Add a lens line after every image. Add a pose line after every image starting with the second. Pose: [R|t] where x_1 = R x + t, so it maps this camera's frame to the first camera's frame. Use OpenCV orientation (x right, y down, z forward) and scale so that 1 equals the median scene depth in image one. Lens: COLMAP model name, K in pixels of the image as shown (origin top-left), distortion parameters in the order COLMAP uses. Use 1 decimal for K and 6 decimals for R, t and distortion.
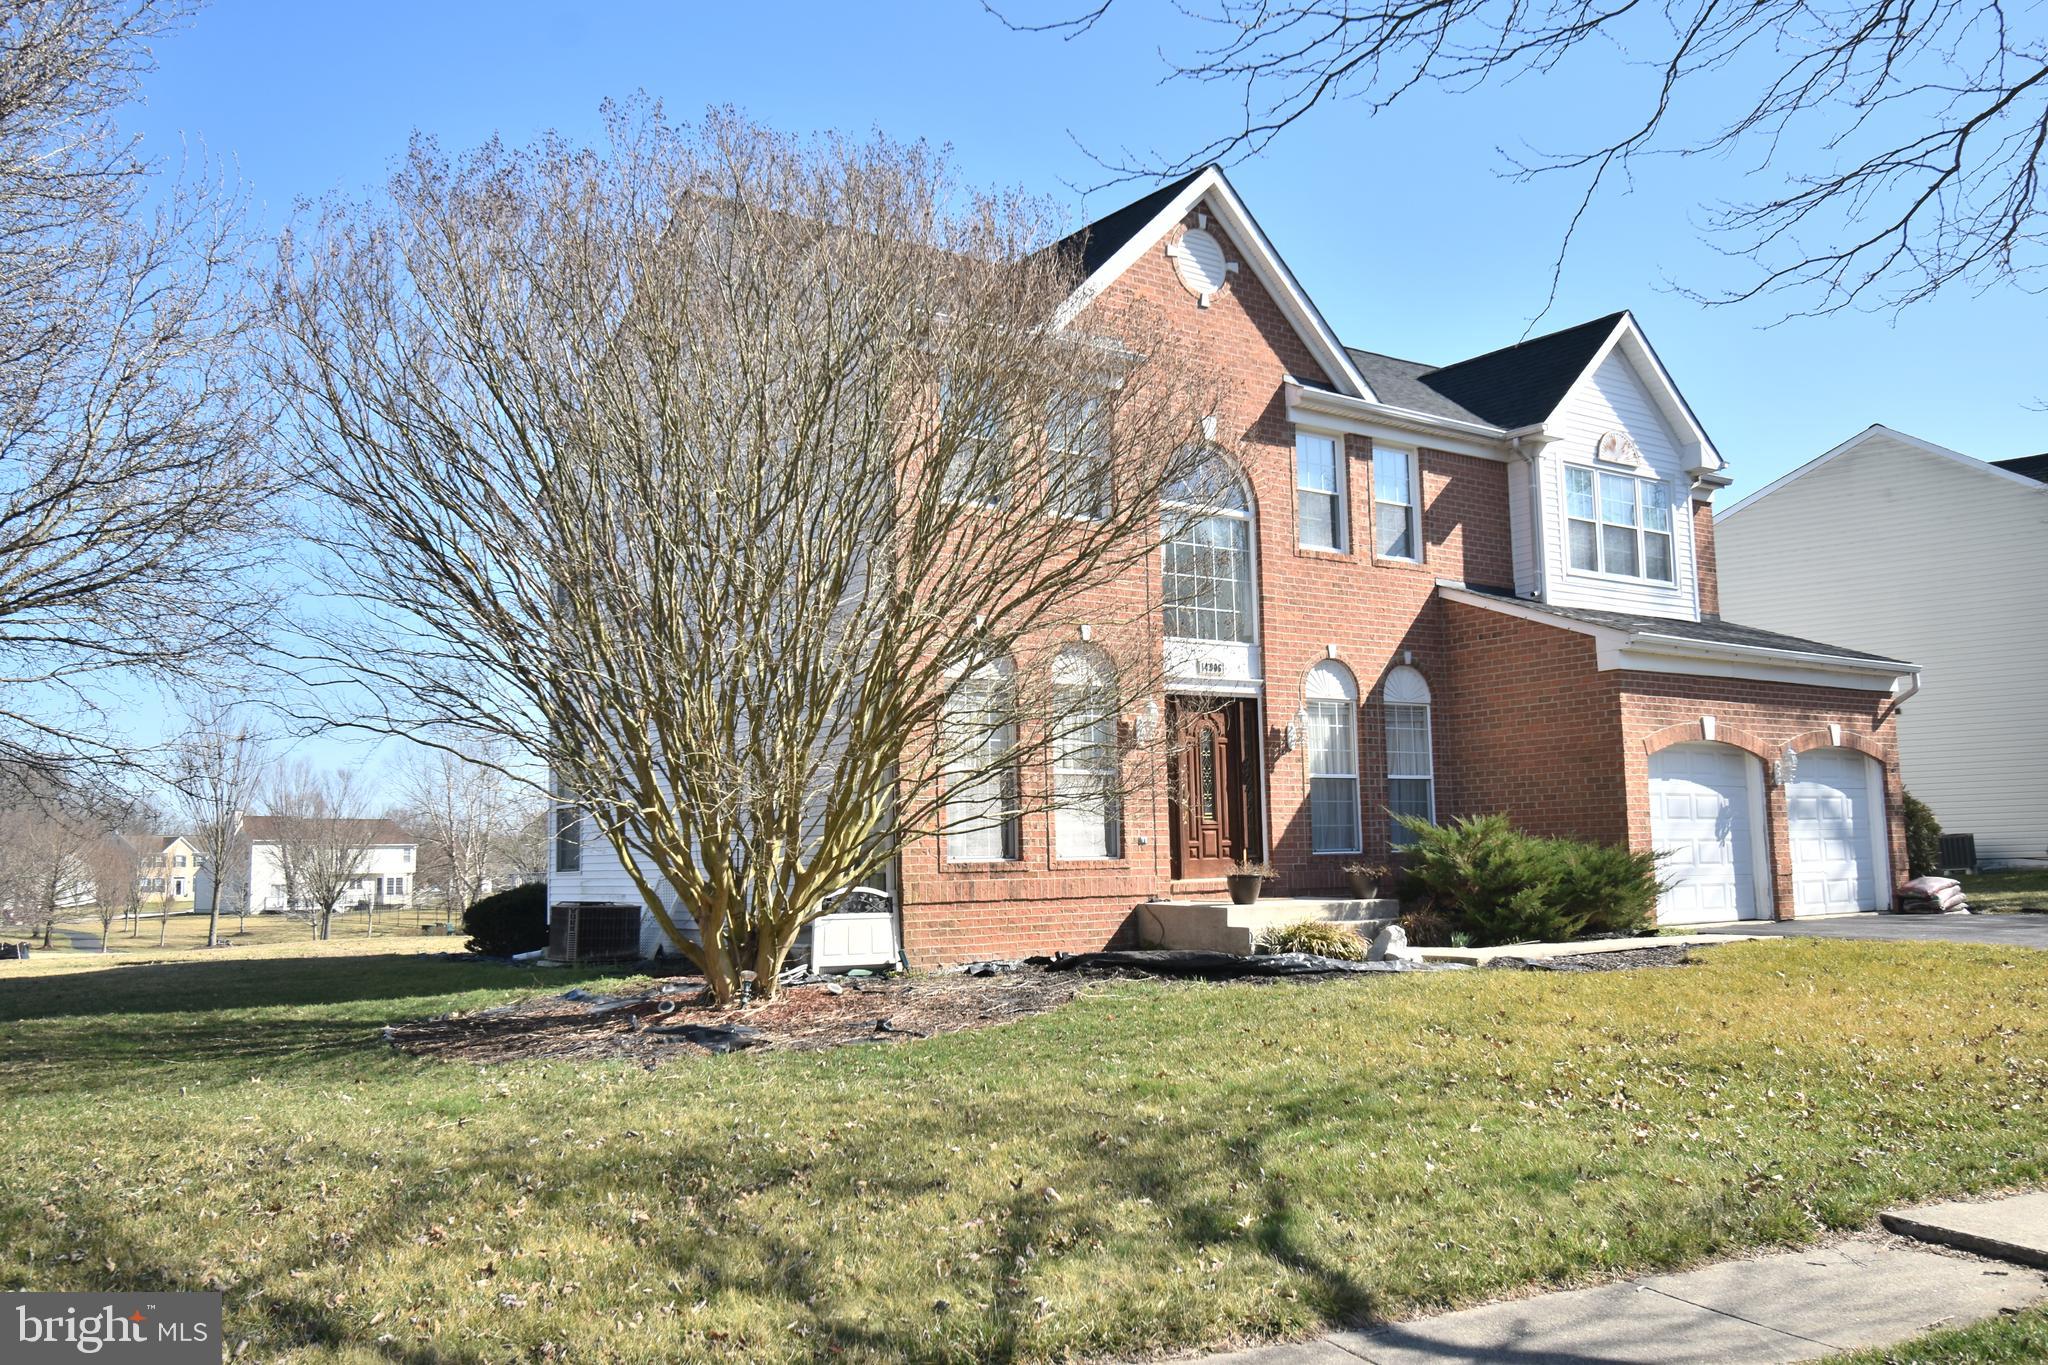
lens RADIAL K [[1671.7, 0, 1031.9], [0, 1671.7, 676.0], [0, 0, 1]] dist [0.001054, -0.017117]
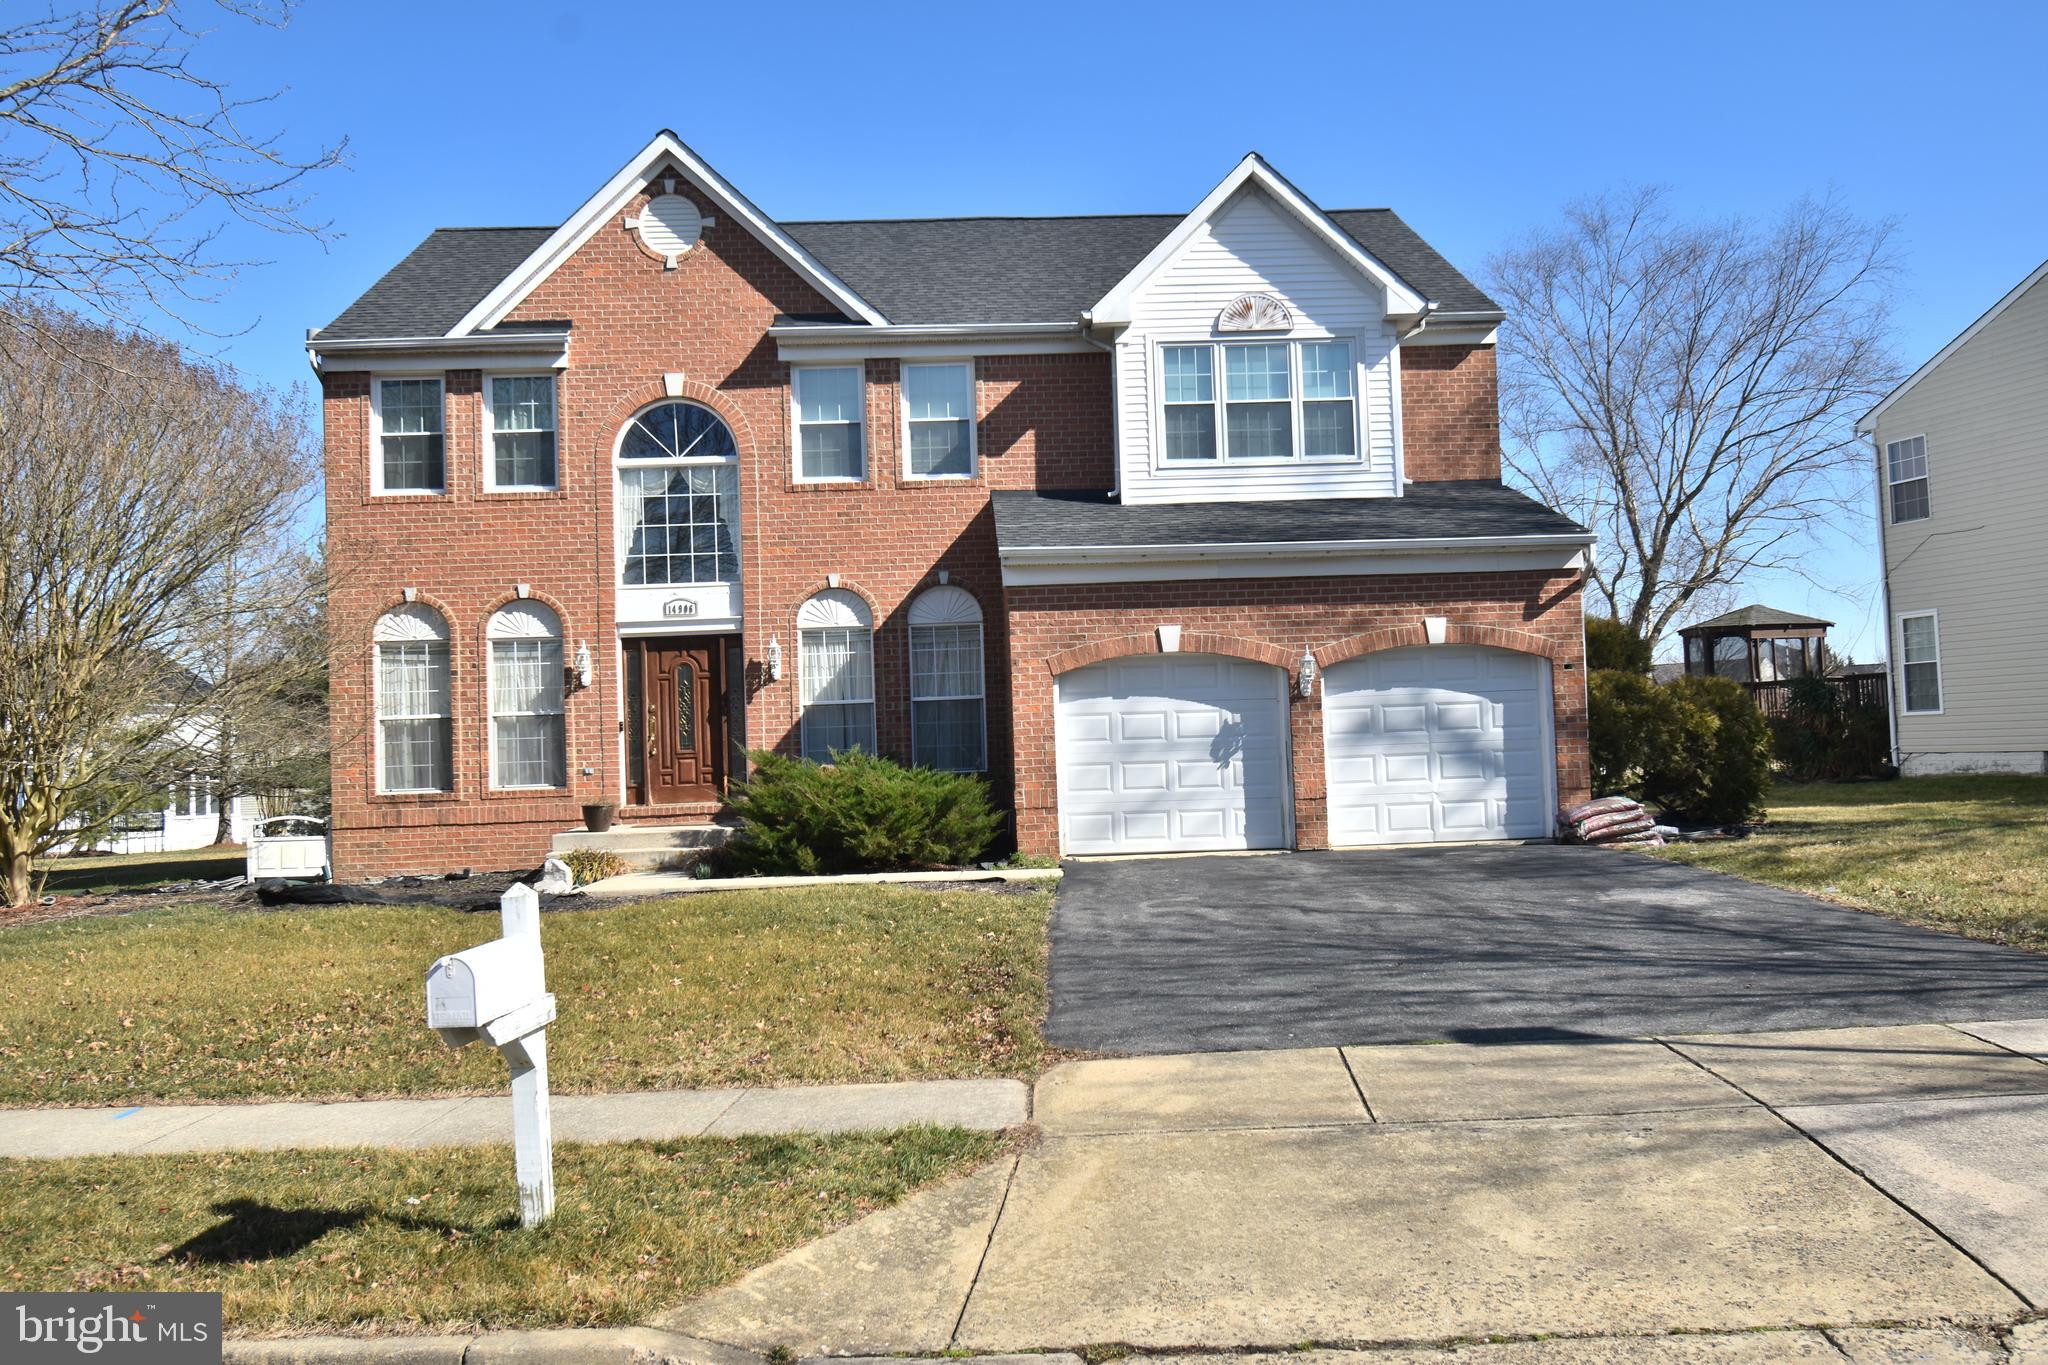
lens RADIAL K [[1671.7, 0, 1035.8], [0, 1671.7, 673.3], [0, 0, 1]] dist [0.001054, -0.017117]
pose [[0.833536, -0.031802, -0.551549, 0.844303], [0.078470, 0.995035, 0.061215, -0.011293], [0.546864, -0.094305, 0.831893, 0.210463]]
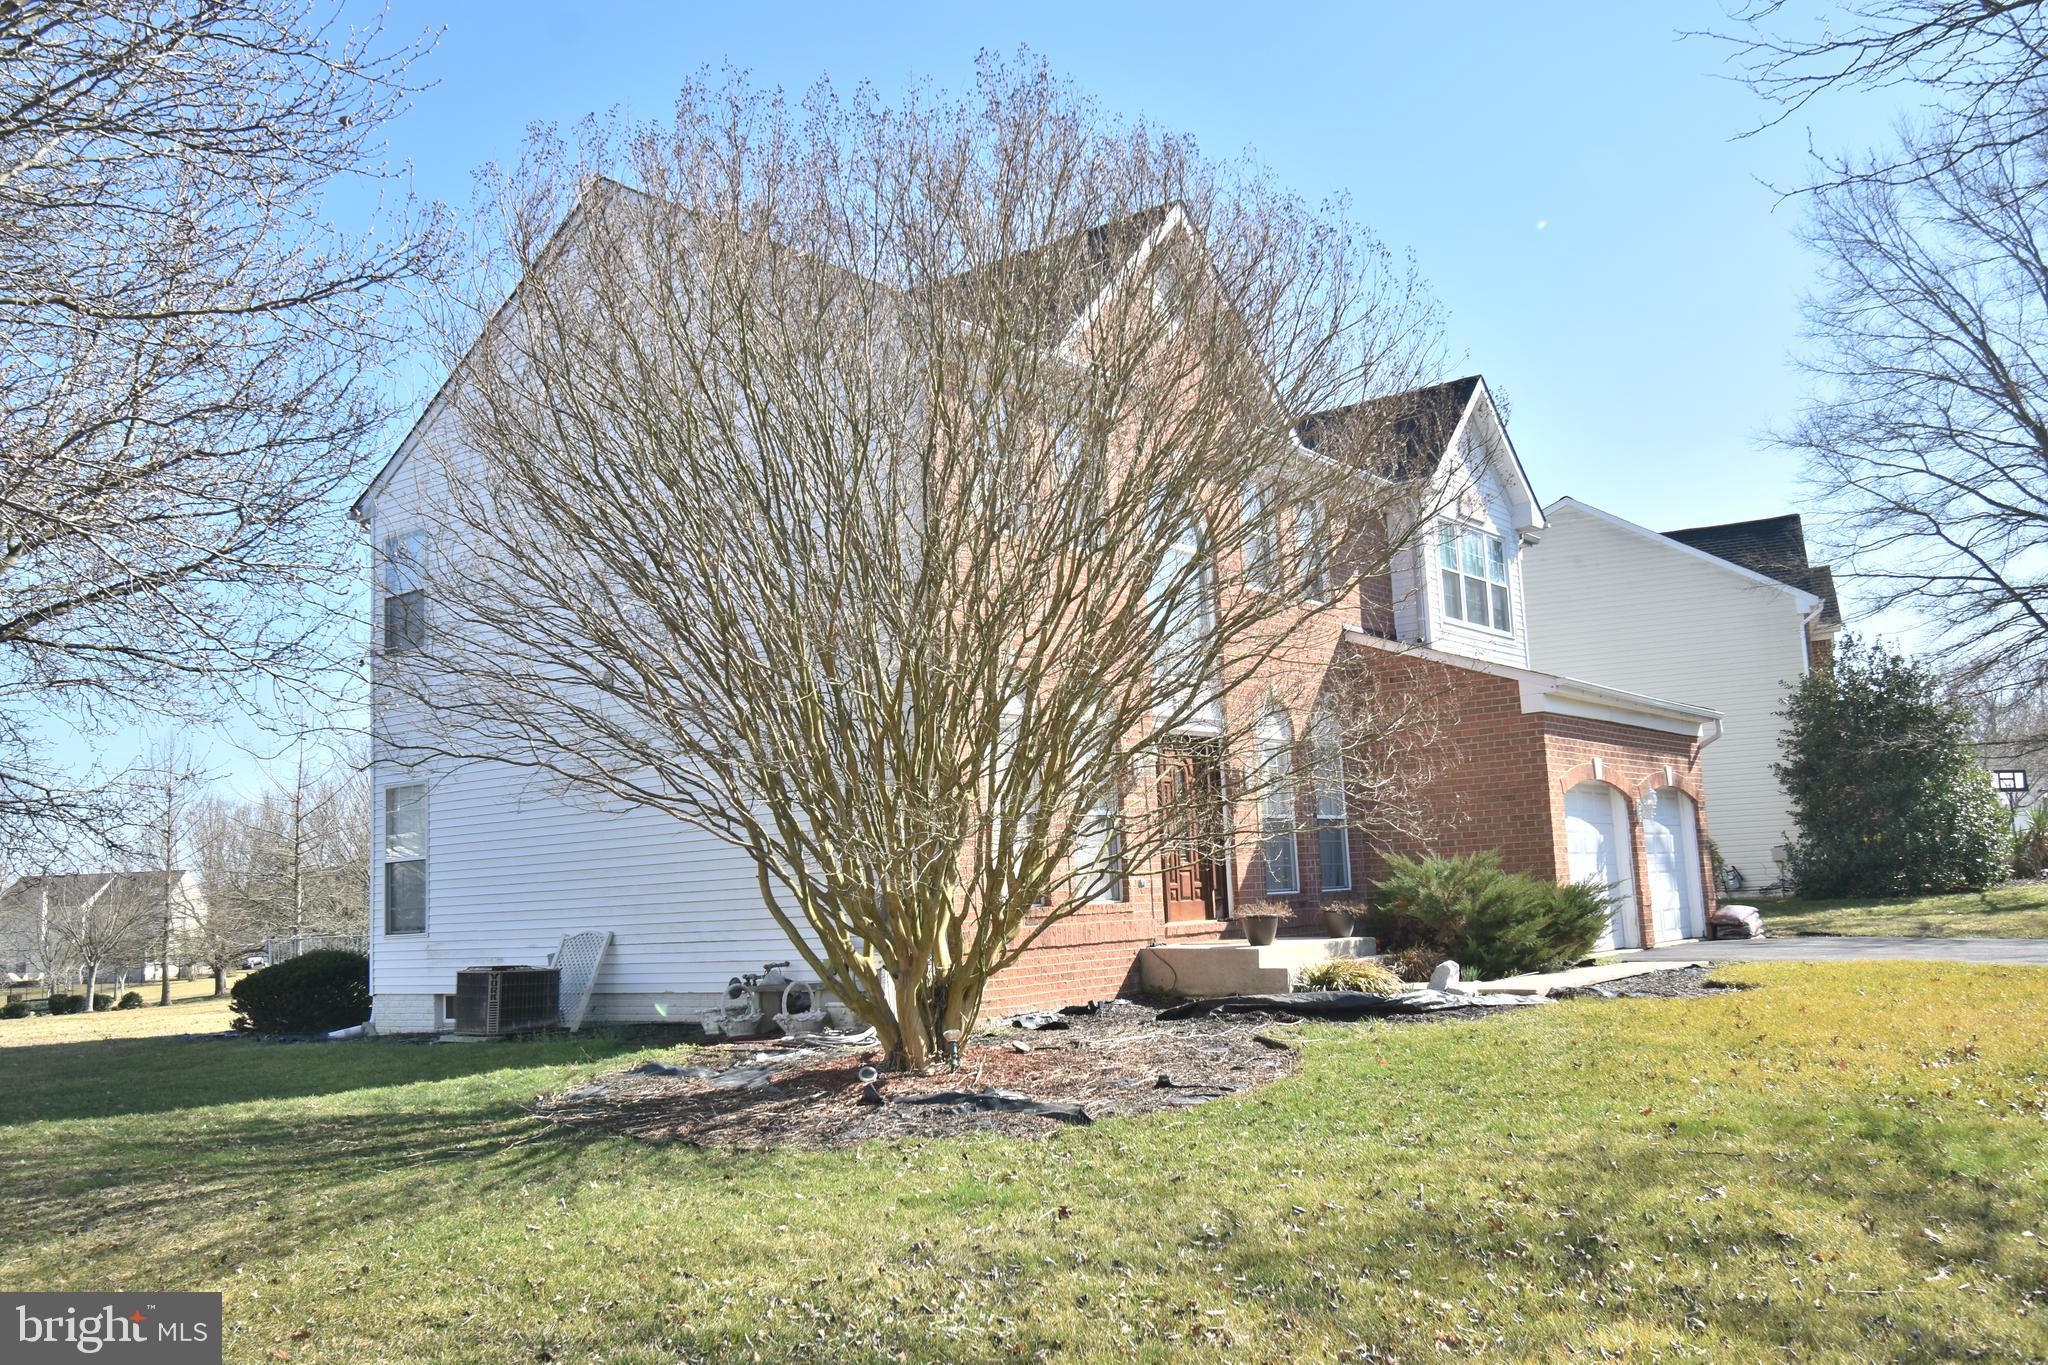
lens RADIAL K [[1671.7, 0, 1025.8], [0, 1671.7, 686.3], [0, 0, 1]] dist [0.001054, -0.017117]
pose [[0.962051, 0.012796, 0.272570, -0.237297], [-0.005784, 0.999632, -0.026514, 0.009306], [-0.272809, 0.023931, 0.961771, 0.074272]]
